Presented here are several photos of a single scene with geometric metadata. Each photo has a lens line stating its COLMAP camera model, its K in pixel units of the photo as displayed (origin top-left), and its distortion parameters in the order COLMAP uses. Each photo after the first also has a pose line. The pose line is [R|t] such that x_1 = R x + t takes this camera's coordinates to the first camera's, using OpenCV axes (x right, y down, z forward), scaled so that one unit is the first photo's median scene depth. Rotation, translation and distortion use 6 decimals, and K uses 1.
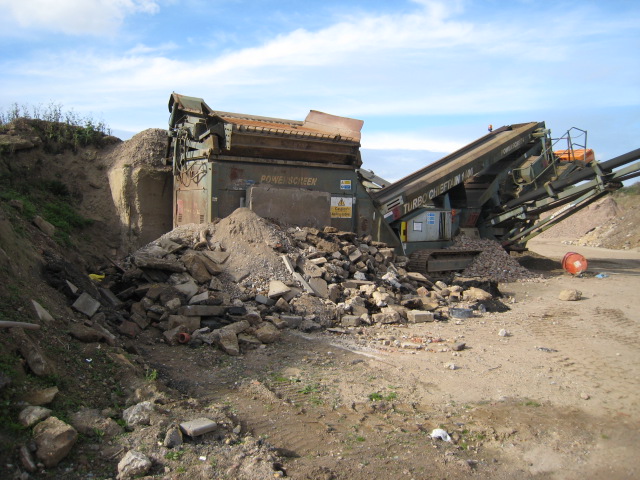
lens RADIAL K [[520.4, 0, 308.5], [0, 520.4, 237.3], [0, 0, 1]] dist [-0.159138, 0.126879]
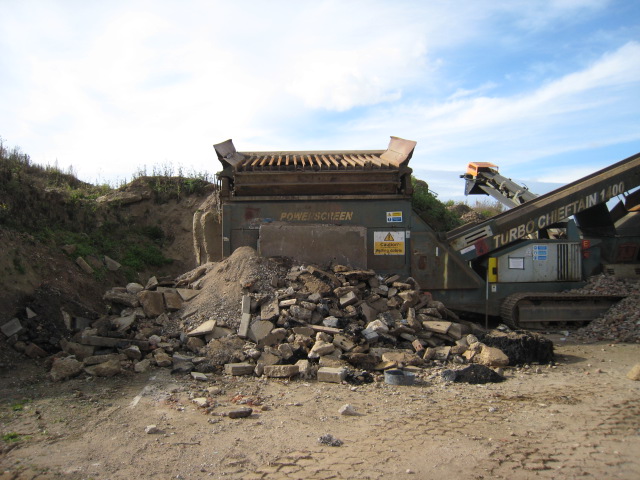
lens RADIAL K [[520.4, 0, 308.5], [0, 520.4, 237.3], [0, 0, 1]] dist [-0.159138, 0.126879]
pose [[0.814709, -0.033828, -0.578883, 0.507072], [-0.007184, 0.997632, -0.068408, -0.006505], [0.579826, 0.059891, 0.812536, 0.227034]]
